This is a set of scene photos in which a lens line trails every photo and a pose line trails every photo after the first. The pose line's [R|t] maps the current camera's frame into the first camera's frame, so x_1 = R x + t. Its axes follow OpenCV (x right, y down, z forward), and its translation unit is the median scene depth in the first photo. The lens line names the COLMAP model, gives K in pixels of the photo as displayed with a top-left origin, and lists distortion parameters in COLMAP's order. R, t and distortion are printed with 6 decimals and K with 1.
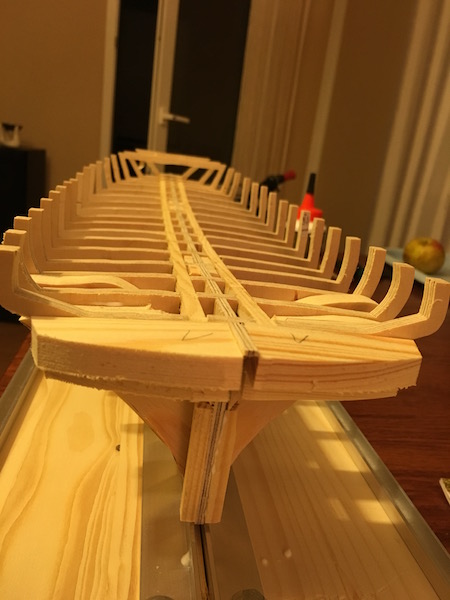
lens RADIAL K [[522.3, 0, 228.2], [0, 522.3, 295.8], [0, 0, 1]] dist [0.067257, -0.127486]
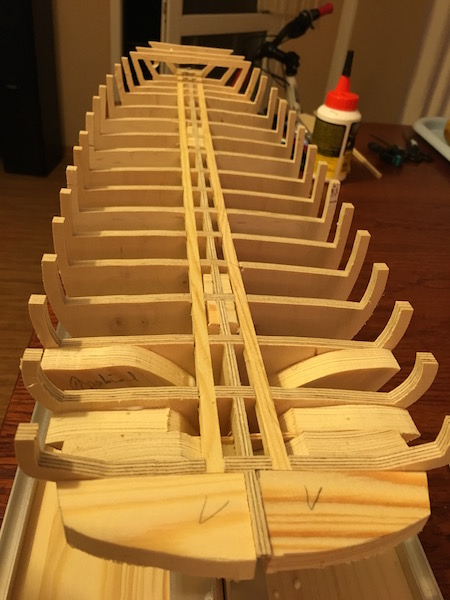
lens RADIAL K [[522.3, 0, 226.4], [0, 522.3, 296.8], [0, 0, 1]] dist [0.067257, -0.127486]
pose [[0.998646, 0.008701, -0.051287, 0.008809], [0.007751, 0.950021, 0.312091, -0.343442], [0.051439, -0.312066, 0.948667, 0.069061]]
